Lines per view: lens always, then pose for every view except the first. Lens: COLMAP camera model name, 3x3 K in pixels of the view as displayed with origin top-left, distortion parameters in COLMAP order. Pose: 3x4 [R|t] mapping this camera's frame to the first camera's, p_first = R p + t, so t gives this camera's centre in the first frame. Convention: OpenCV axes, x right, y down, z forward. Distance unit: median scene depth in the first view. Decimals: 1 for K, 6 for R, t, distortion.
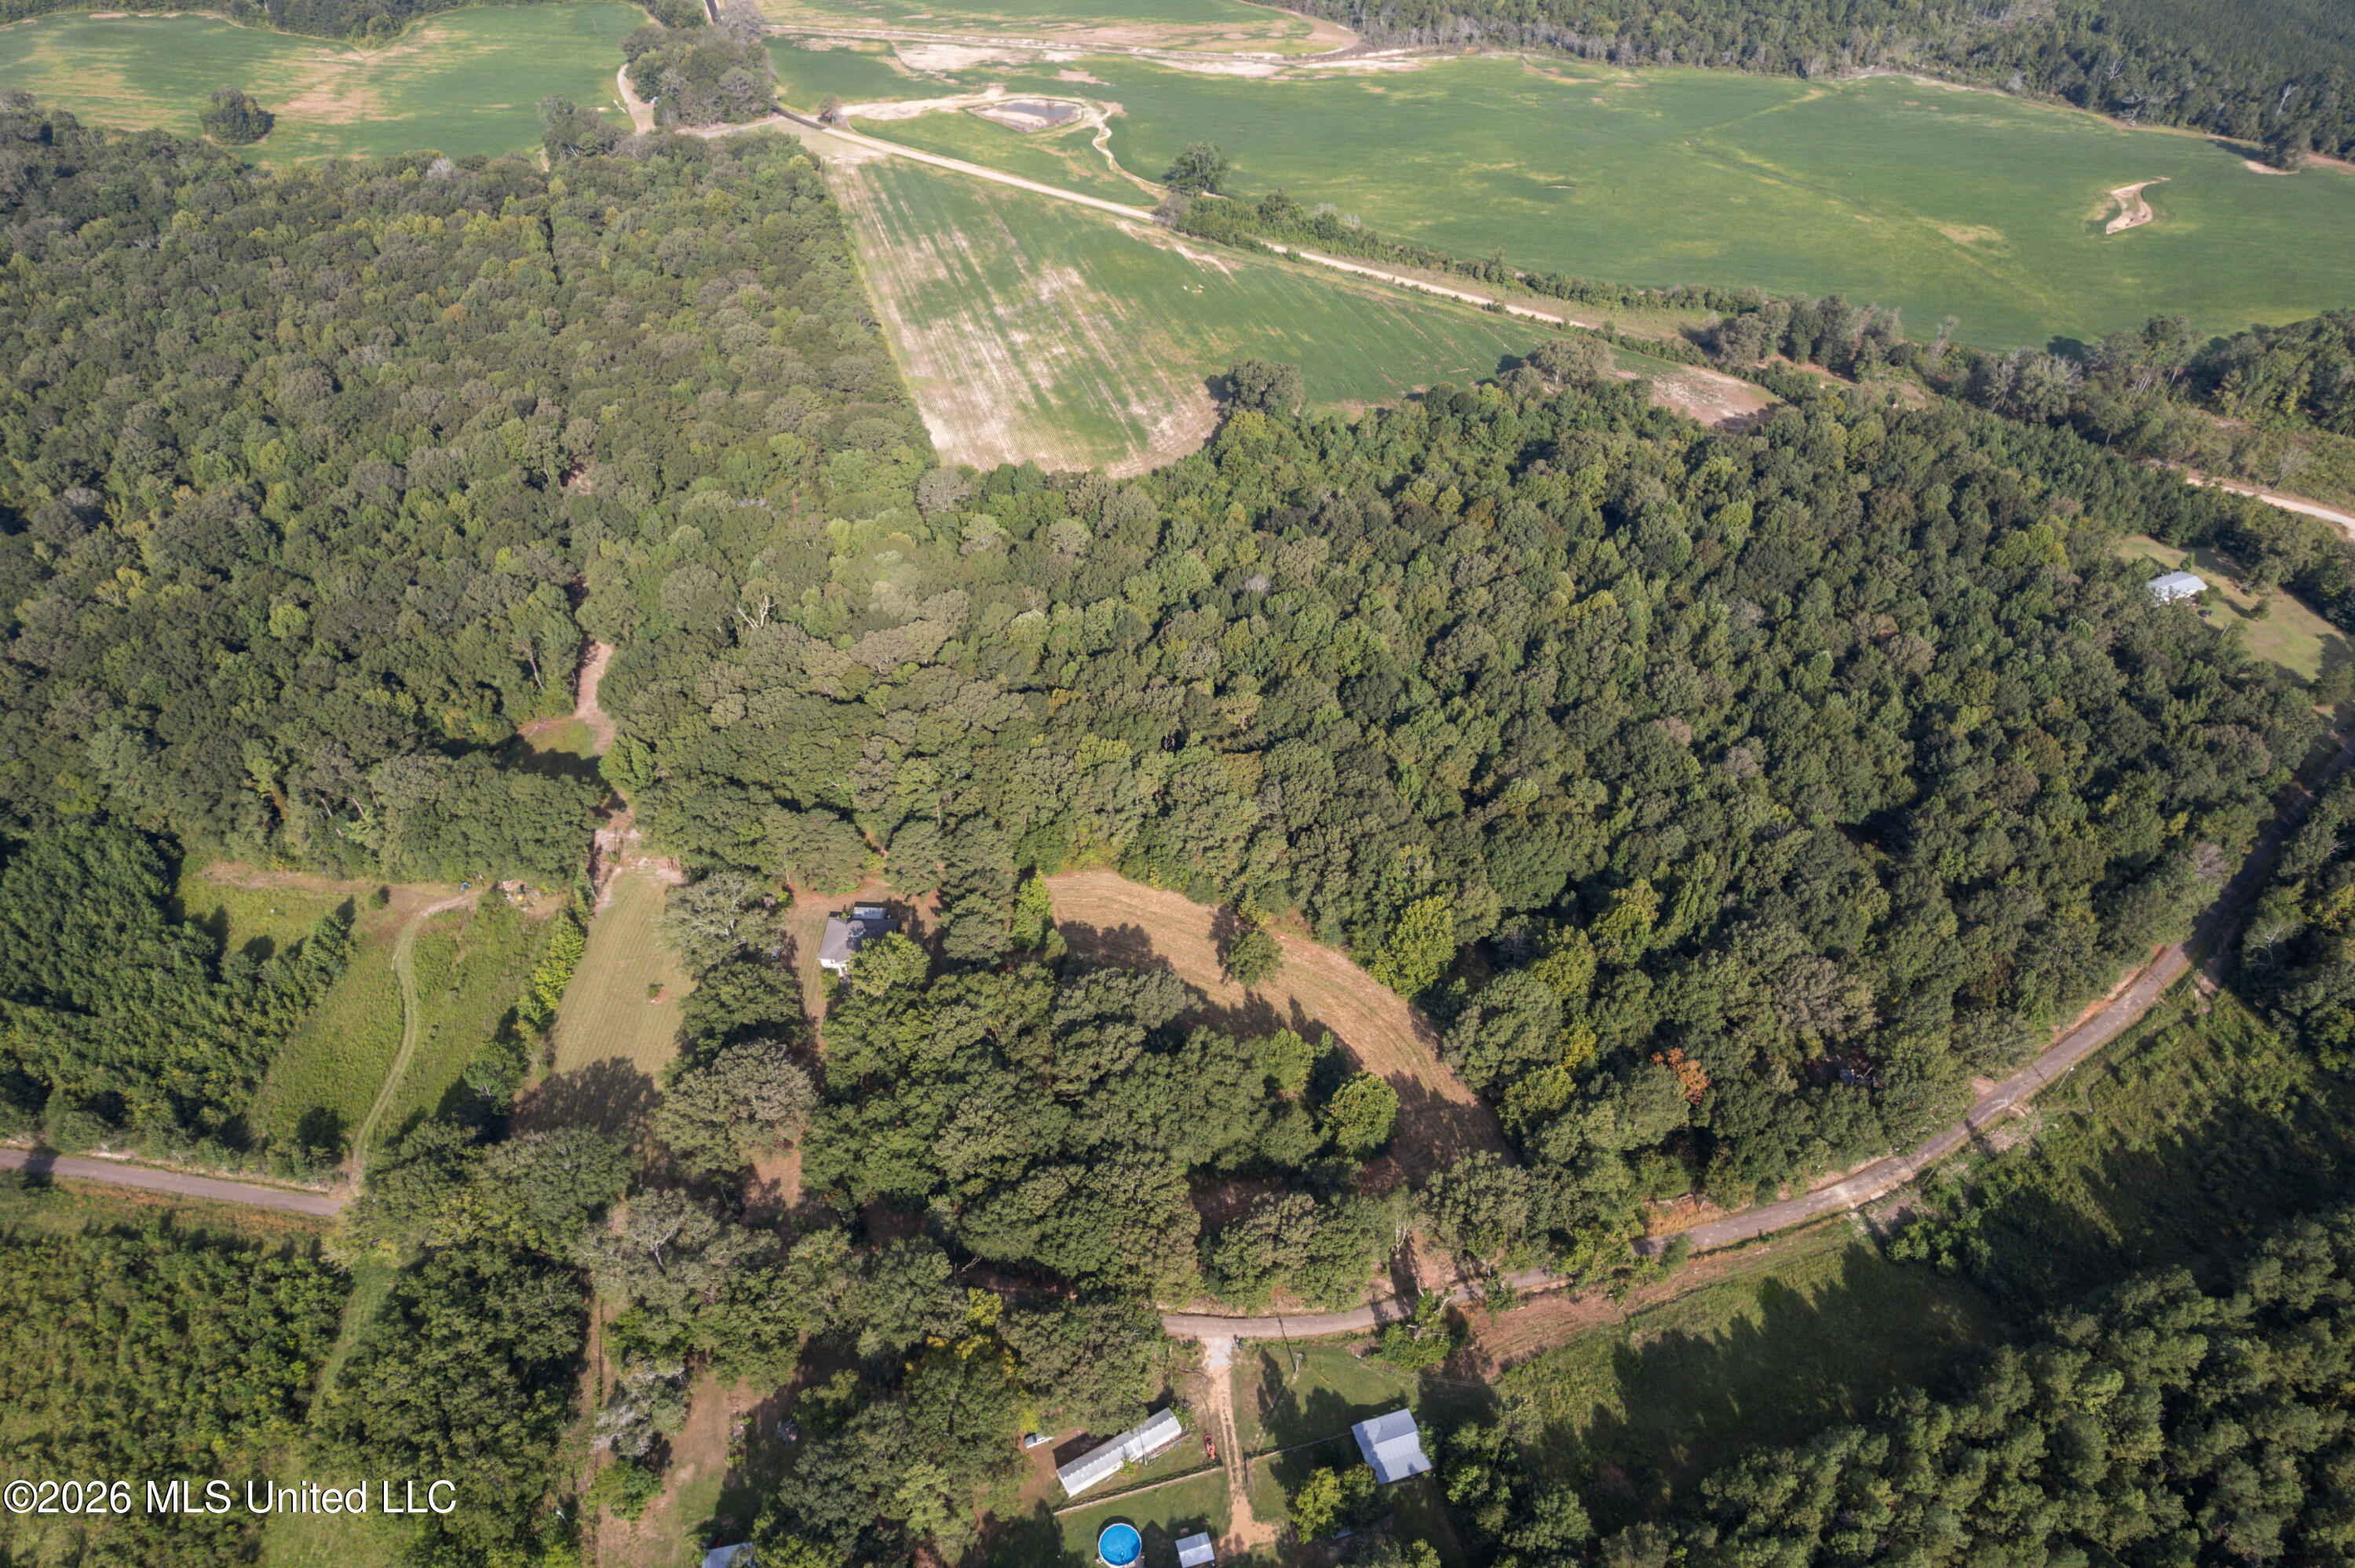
lens RADIAL K [[1455.8, 0, 1191.6], [0, 1455.8, 785.3], [0, 0, 1]] dist [-0.051902, 0.046189]
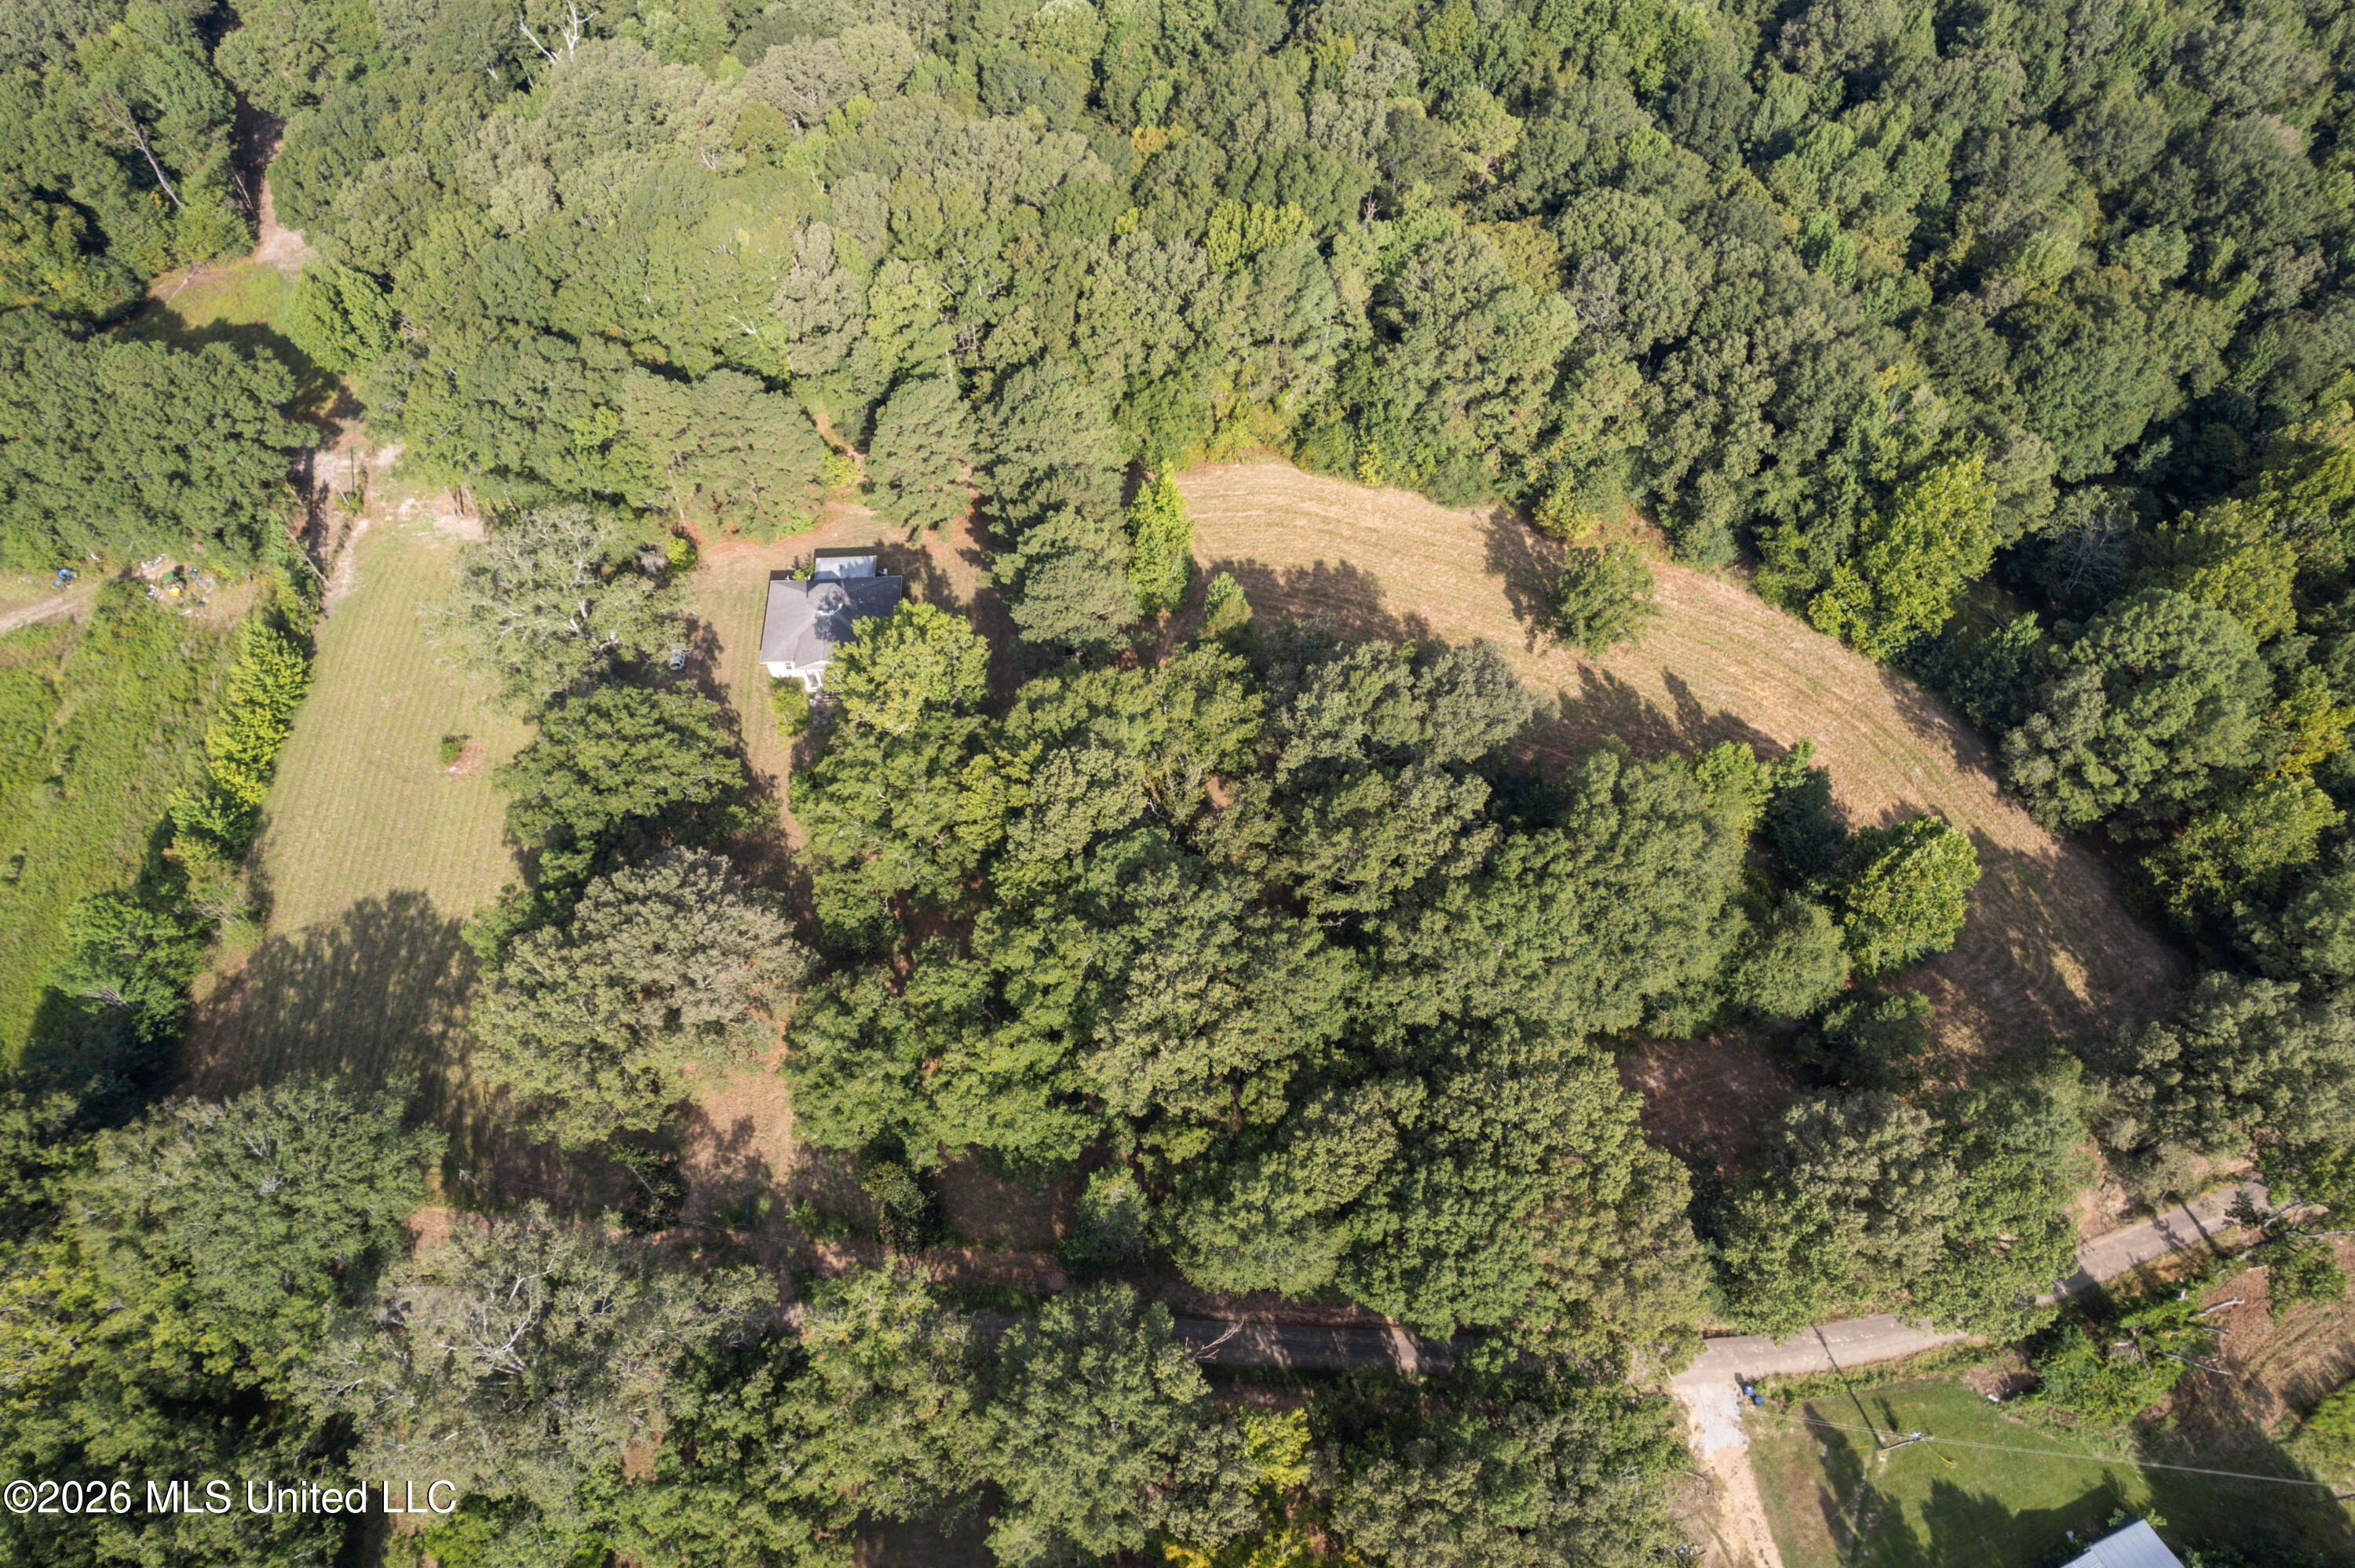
lens RADIAL K [[1455.8, 0, 1174.1], [0, 1455.8, 795.6], [0, 0, 1]] dist [-0.051902, 0.046189]
pose [[0.996473, -0.076069, 0.035436, -0.138646], [0.065052, 0.966967, 0.246459, 0.049153], [-0.053013, -0.243285, 0.968505, 0.499617]]
